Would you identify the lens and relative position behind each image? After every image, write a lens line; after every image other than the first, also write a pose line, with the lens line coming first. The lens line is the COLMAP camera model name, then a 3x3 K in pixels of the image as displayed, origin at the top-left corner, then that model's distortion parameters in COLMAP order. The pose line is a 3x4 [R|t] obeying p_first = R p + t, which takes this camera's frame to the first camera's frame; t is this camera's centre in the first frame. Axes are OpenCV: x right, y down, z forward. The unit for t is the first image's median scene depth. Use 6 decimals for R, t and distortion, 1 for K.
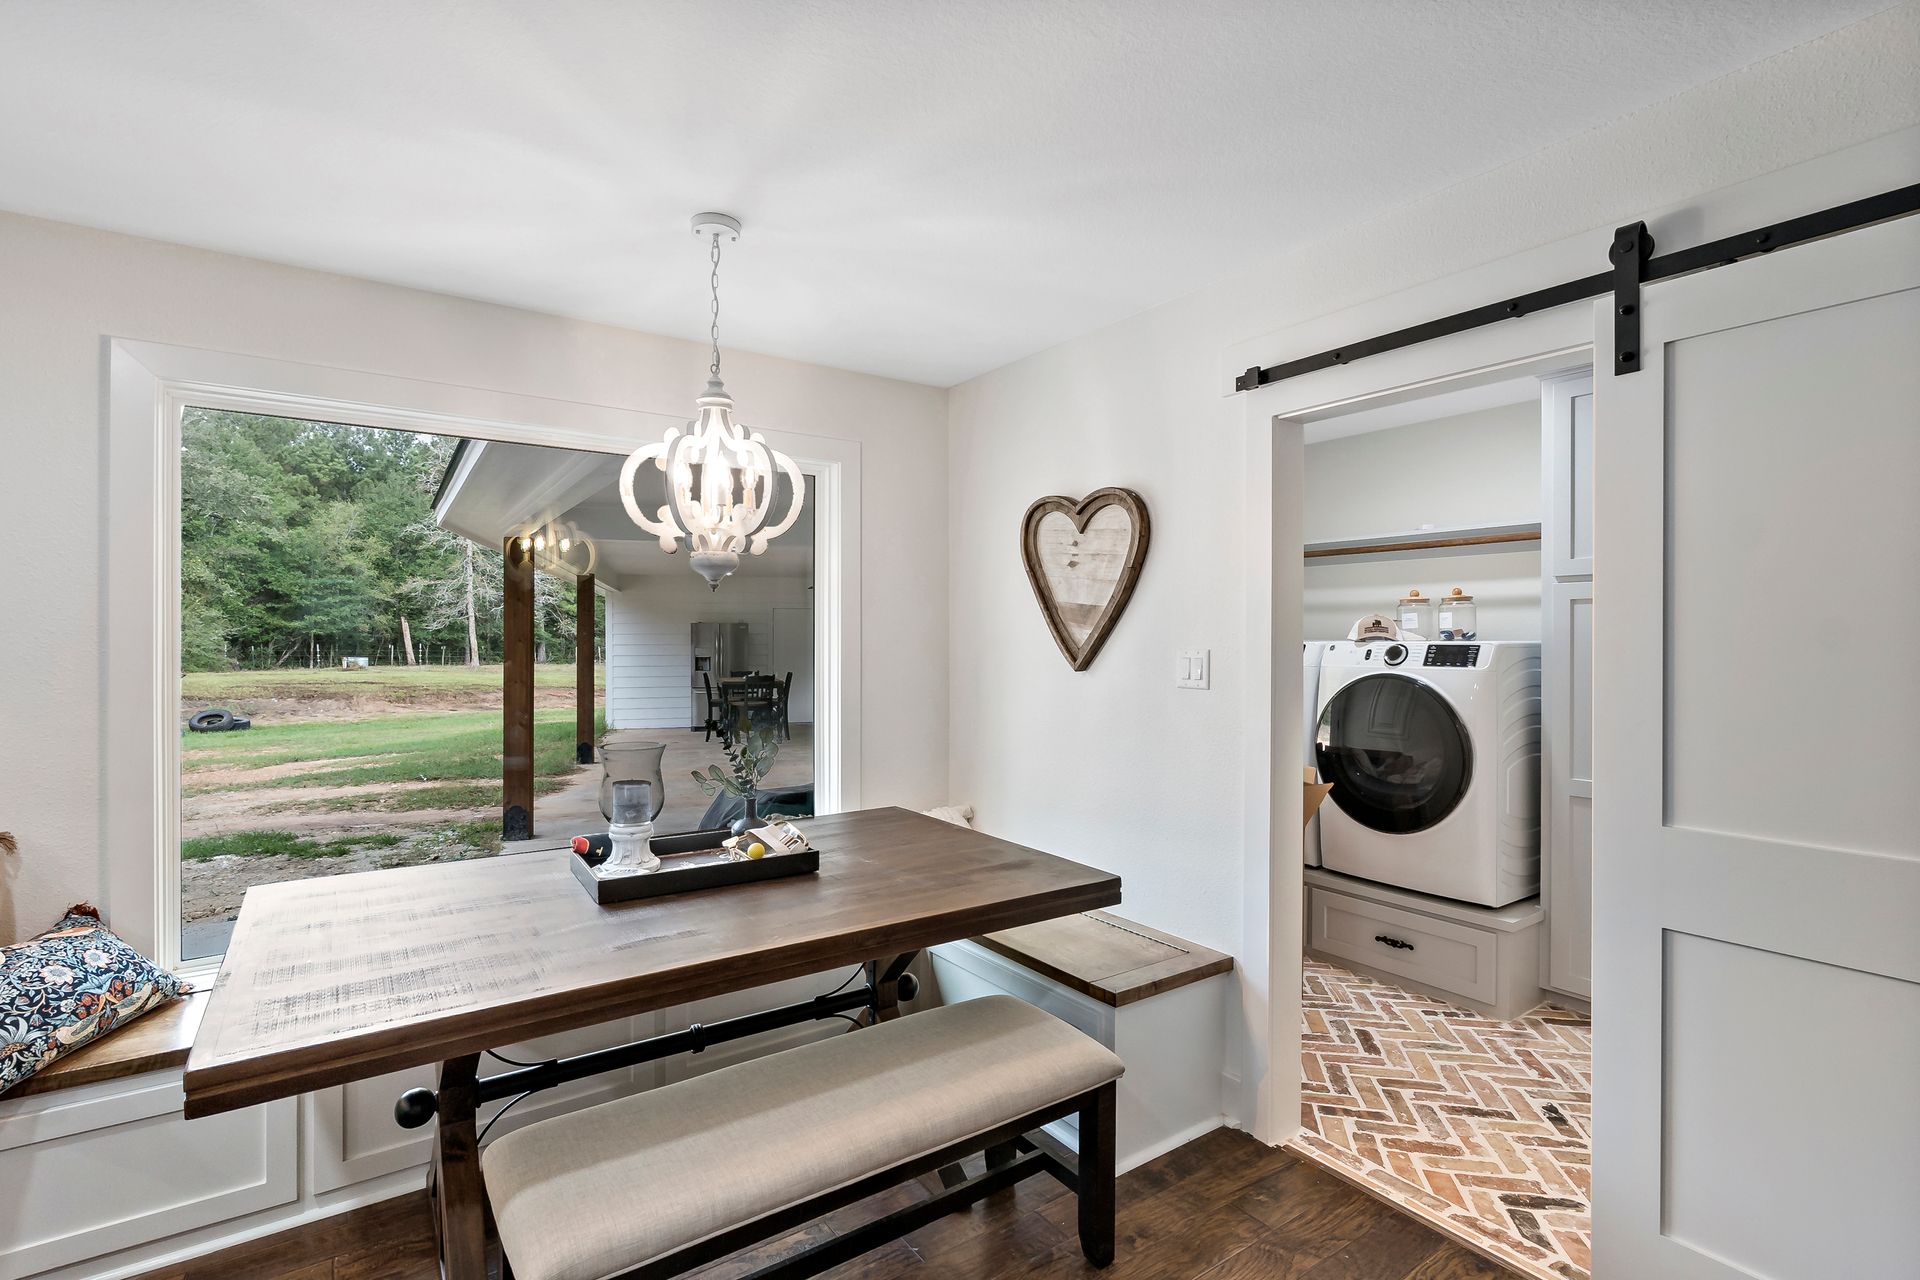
lens RADIAL K [[891.8, 0, 951.6], [0, 891.8, 642.4], [0, 0, 1]] dist [-0.002801, -0.000274]
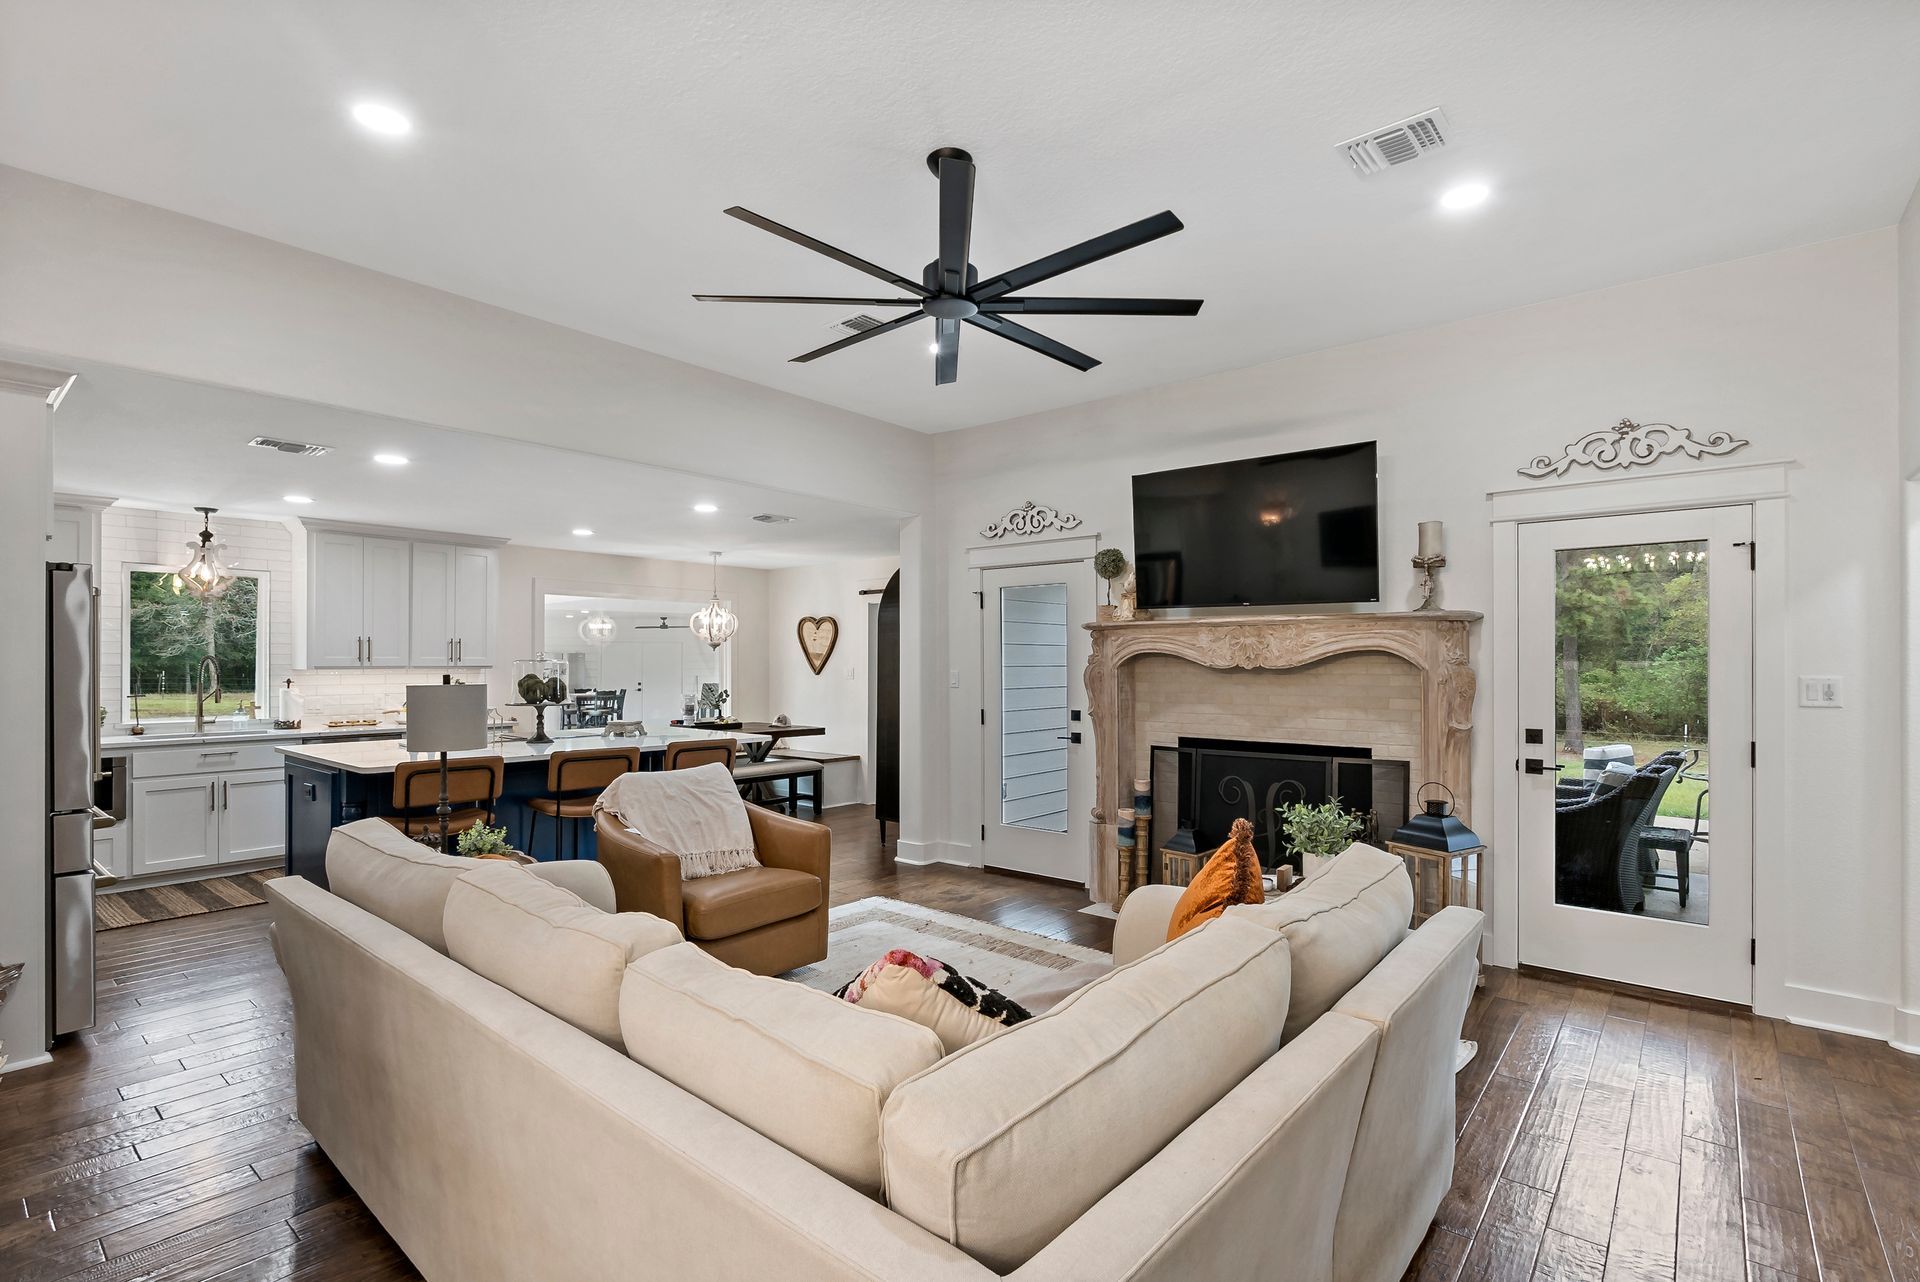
lens RADIAL K [[896.3, 0, 951.1], [0, 896.3, 660.2], [0, 0, 1]] dist [-0.003137, -0.000106]
pose [[0.967183, -0.000331, 0.254082, -0.161408], [0.002769, 0.999953, -0.009240, 0.009653], [-0.254067, 0.009640, 0.967139, -1.770823]]
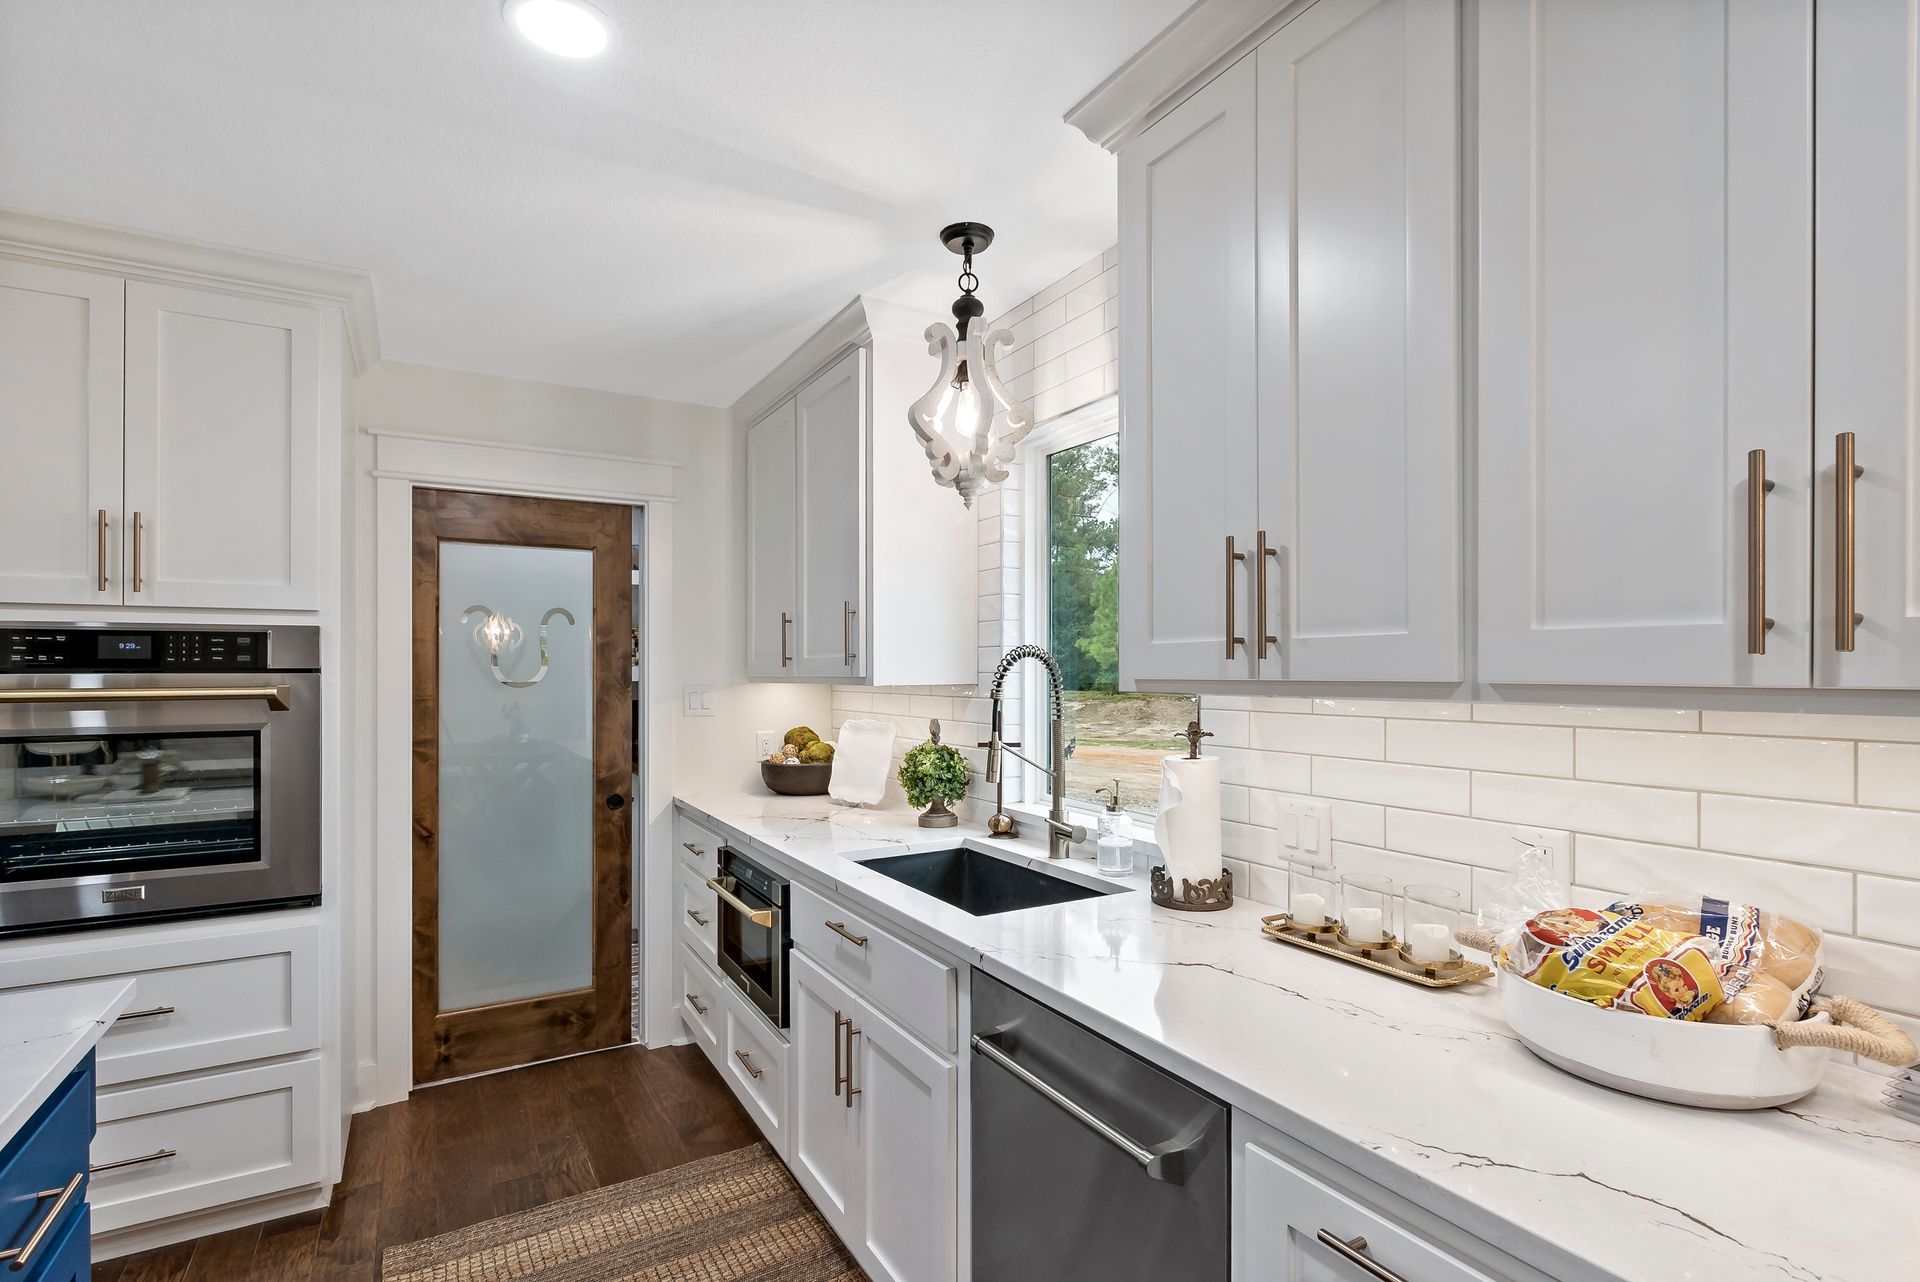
lens RADIAL K [[907.1, 0, 954.6], [0, 907.1, 672.9], [0, 0, 1]] dist [-0.003987, -0.000952]
pose [[-0.079511, 0.003317, -0.996829, -0.477958], [-0.004675, 0.999982, 0.003701, -0.002411], [0.996823, 0.004955, -0.079494, 0.222785]]
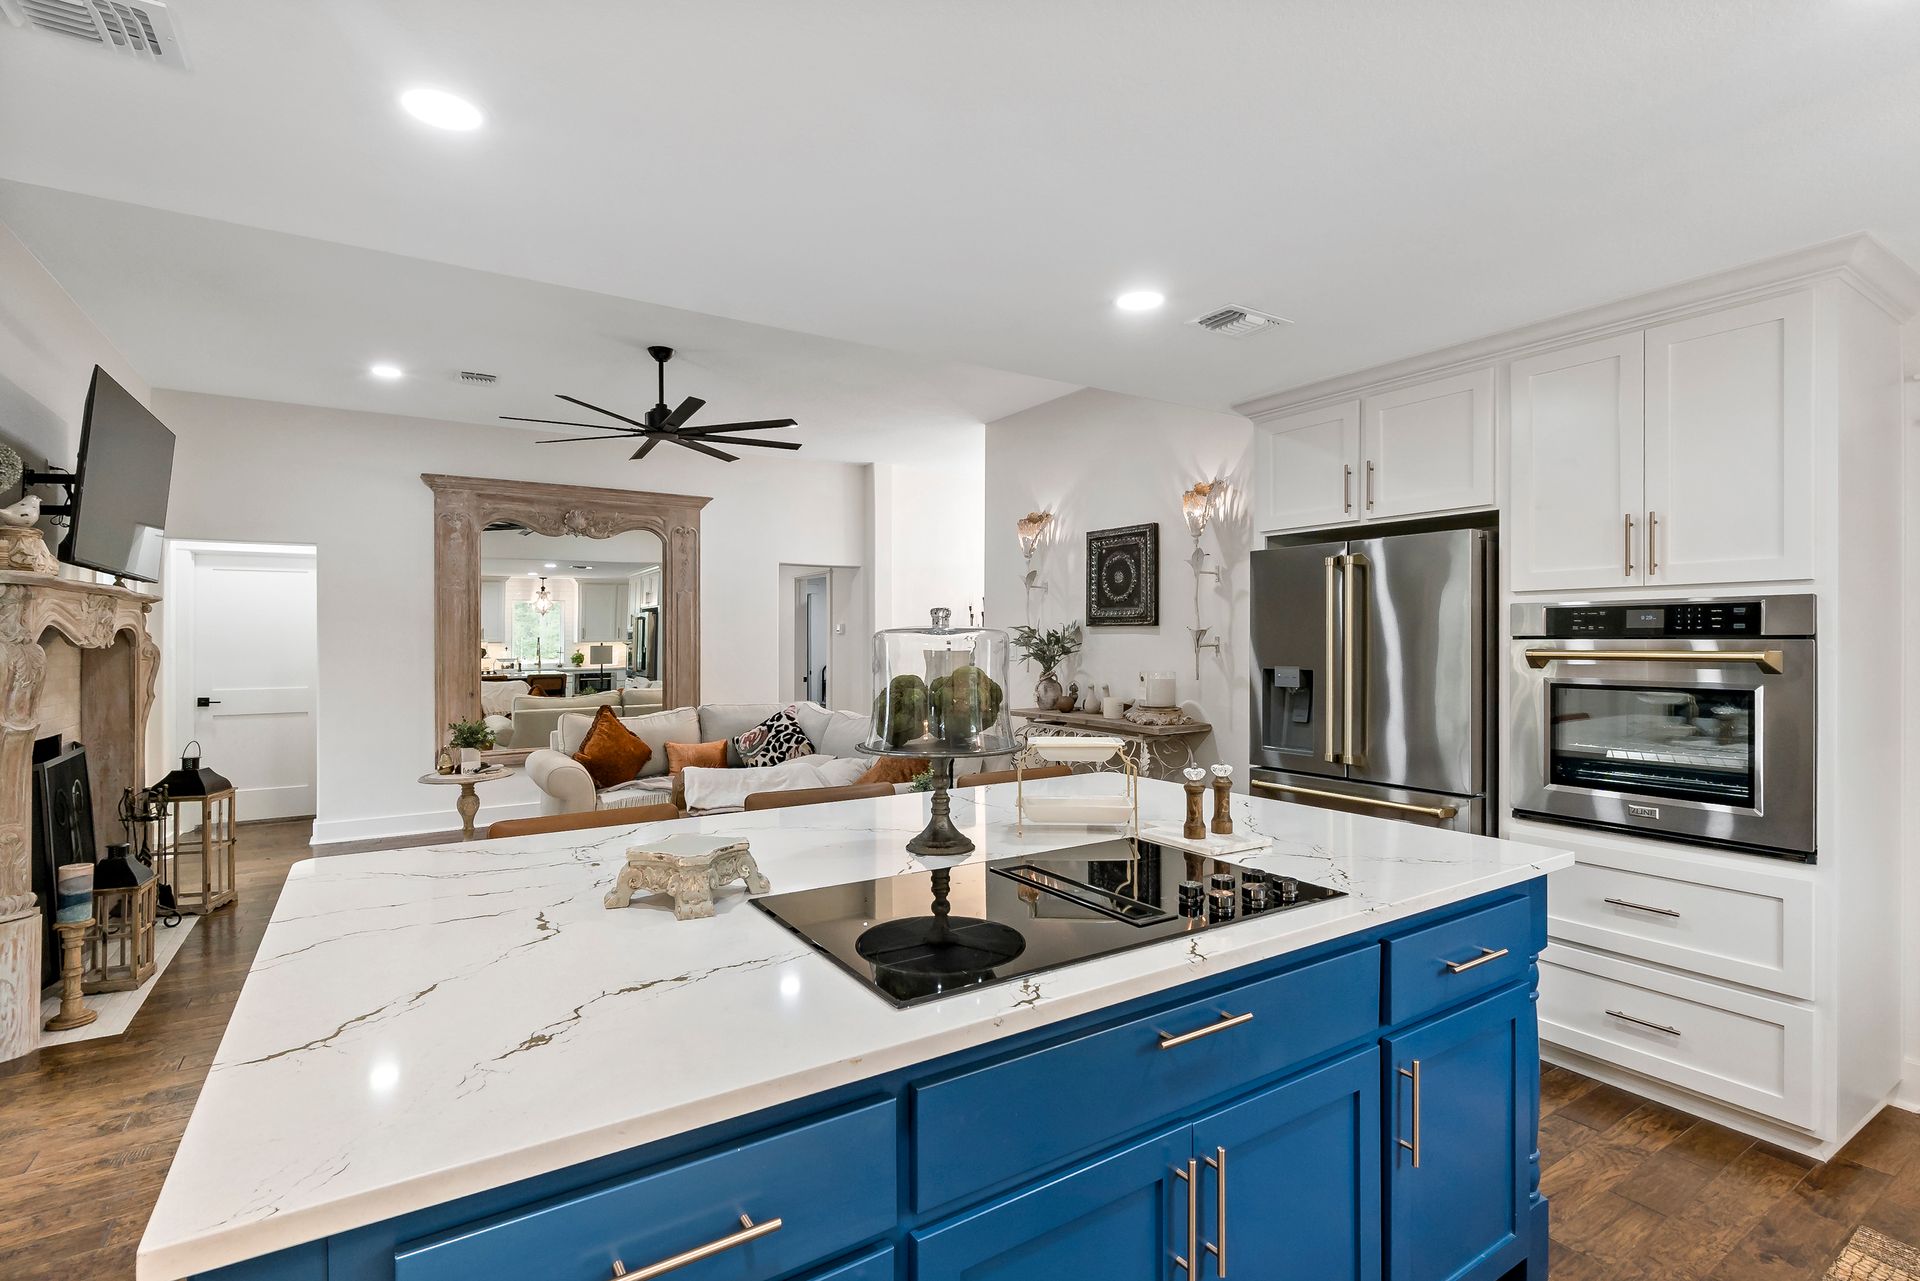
lens RADIAL K [[899.6, 0, 955.6], [0, 899.6, 633.5], [0, 0, 1]] dist [-0.005169, 0.000074]
pose [[-0.999160, 0.002875, 0.040871, -0.478998], [0.002952, 0.999994, 0.001818, -0.005140], [-0.040865, 0.001937, -0.999163, 0.406766]]
